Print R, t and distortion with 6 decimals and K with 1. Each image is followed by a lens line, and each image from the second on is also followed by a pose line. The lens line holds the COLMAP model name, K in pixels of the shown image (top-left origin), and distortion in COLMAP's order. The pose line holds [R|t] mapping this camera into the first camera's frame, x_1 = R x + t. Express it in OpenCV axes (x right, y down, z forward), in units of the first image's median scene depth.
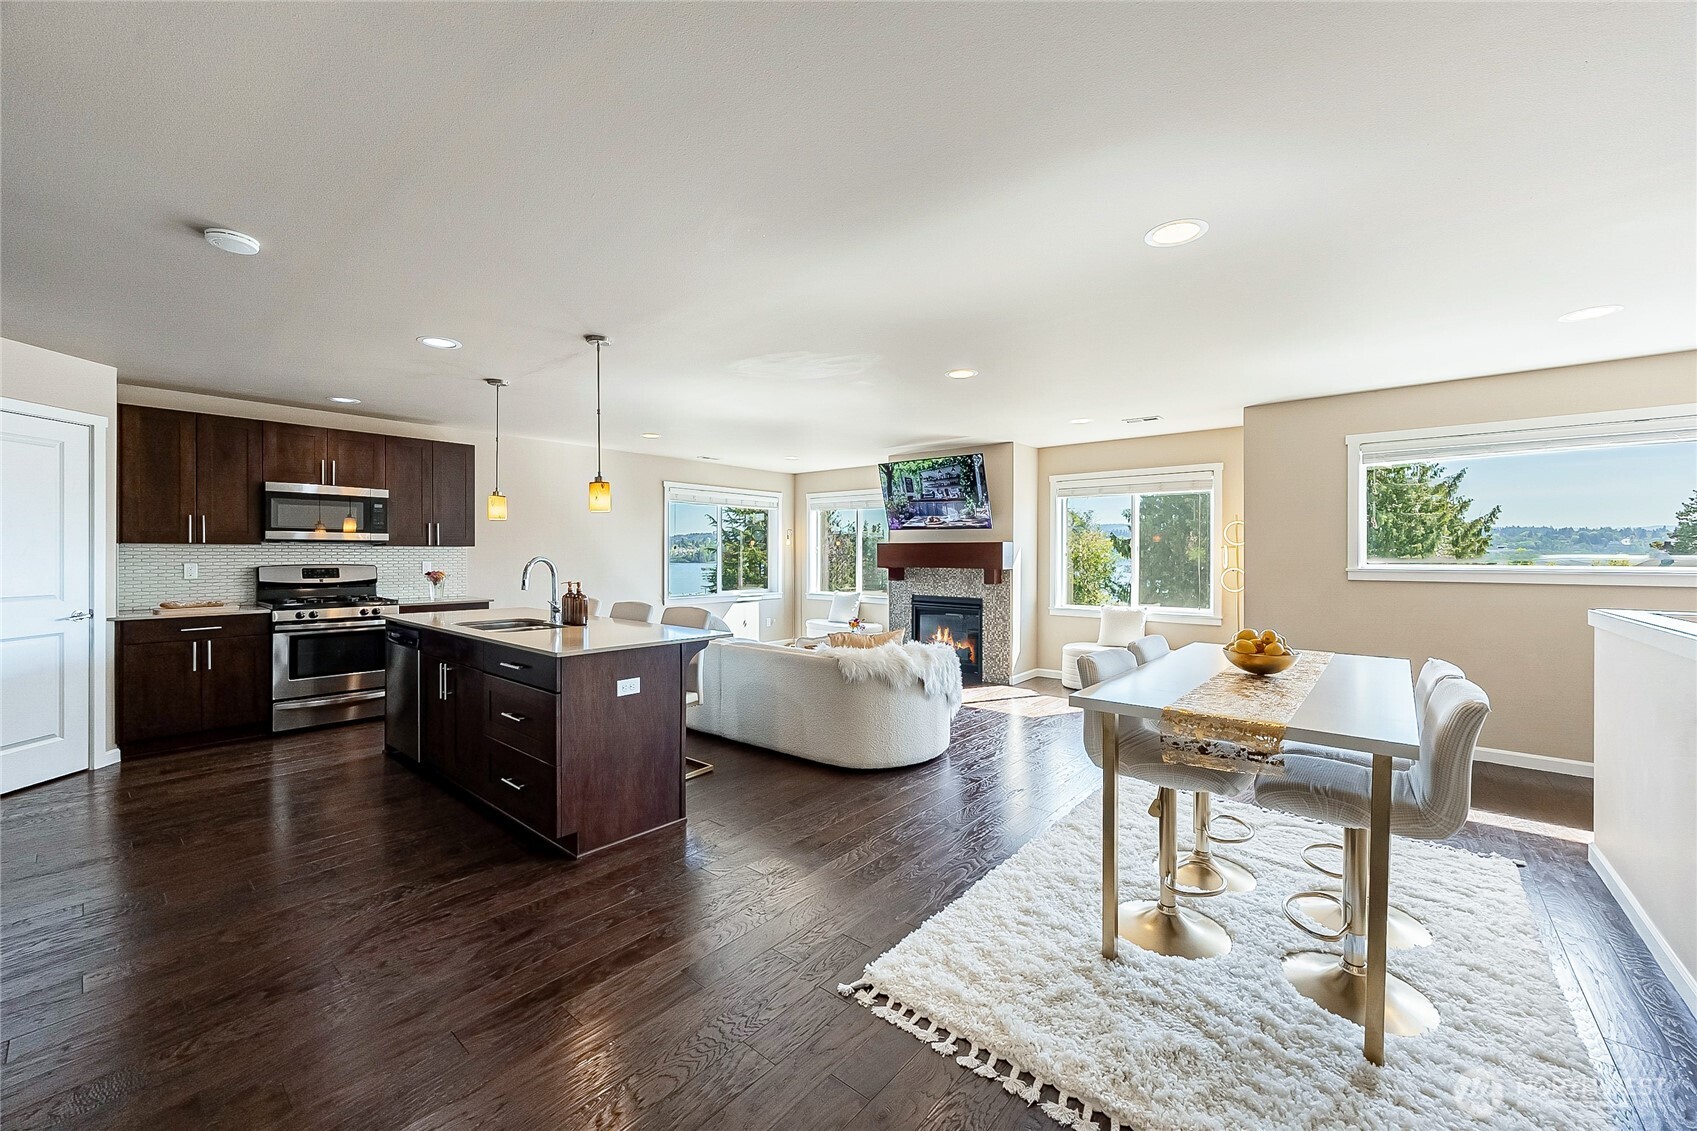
lens RADIAL K [[655.1, 0, 841.7], [0, 655.1, 559.0], [0, 0, 1]] dist [0.003758, -0.000131]
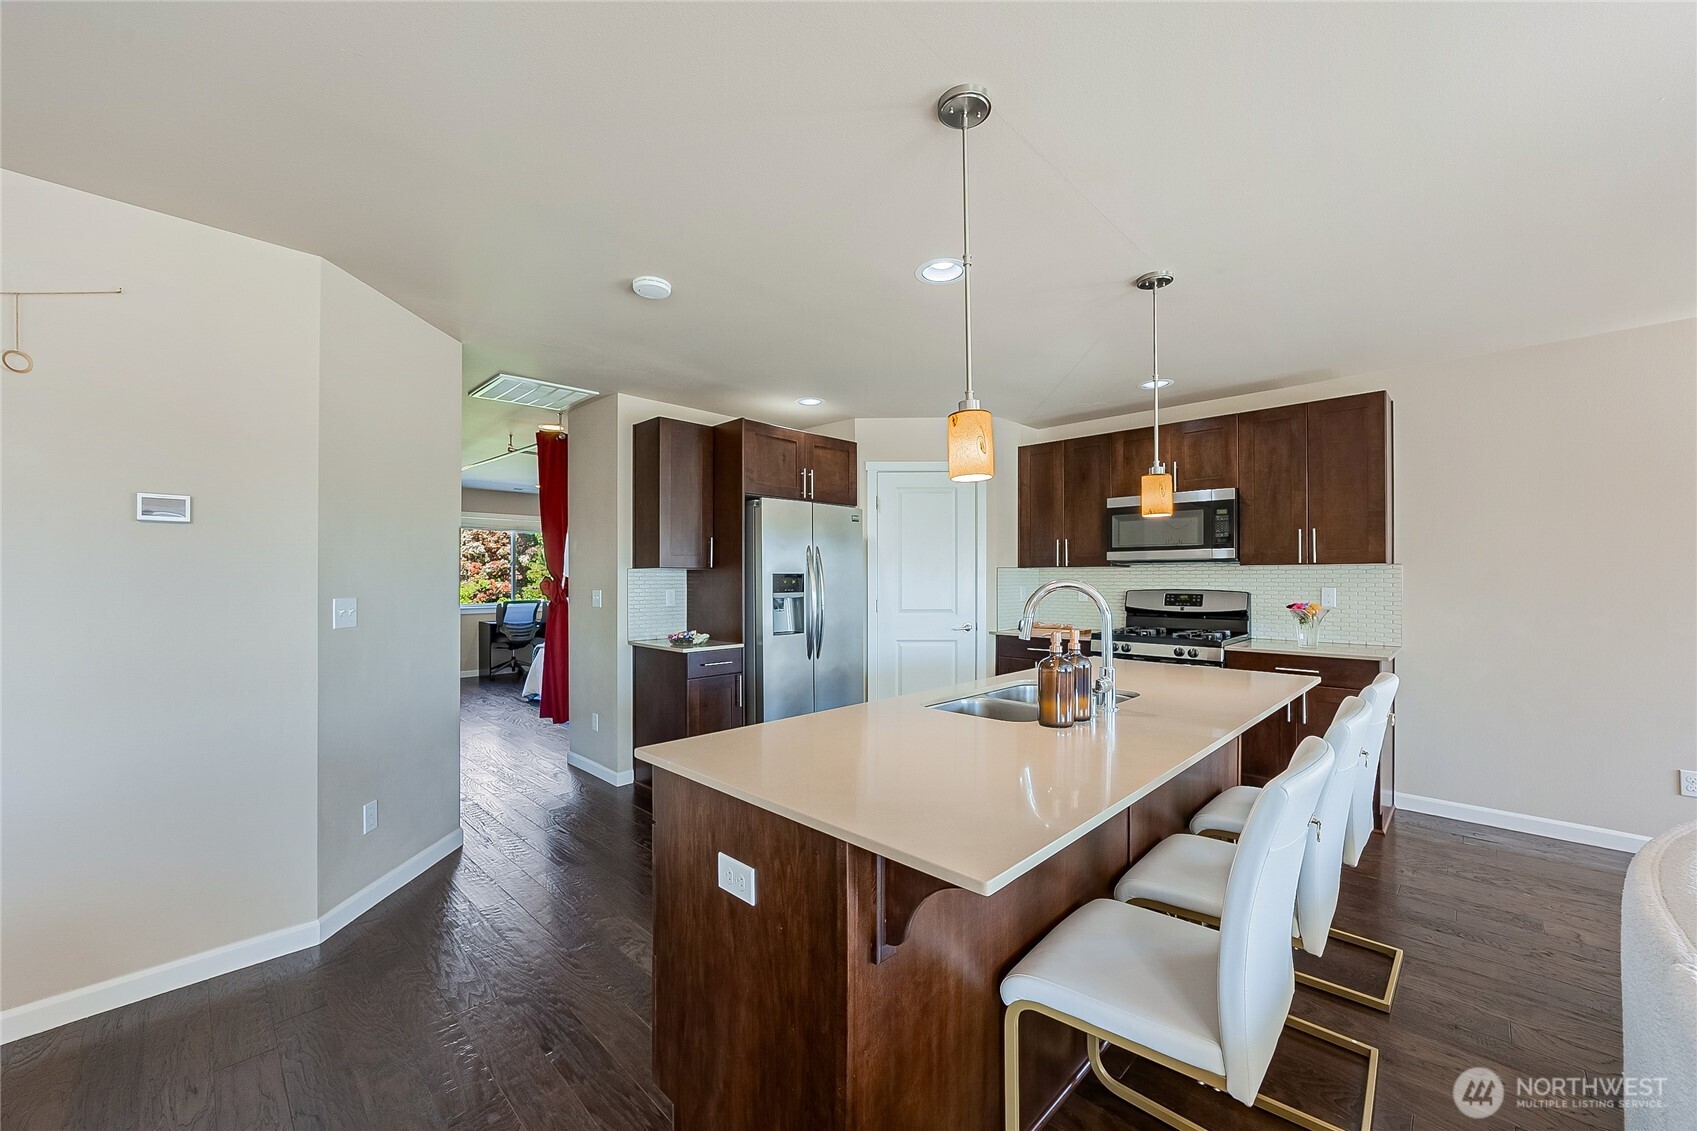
lens RADIAL K [[655.1, 0, 834.5], [0, 655.1, 578.8], [0, 0, 1]] dist [0.003758, -0.000131]
pose [[-0.067269, -0.000002, -0.997735, 0.047611], [-0.006691, 0.999978, 0.000449, -0.002027], [0.997712, 0.006706, -0.067267, 0.488554]]
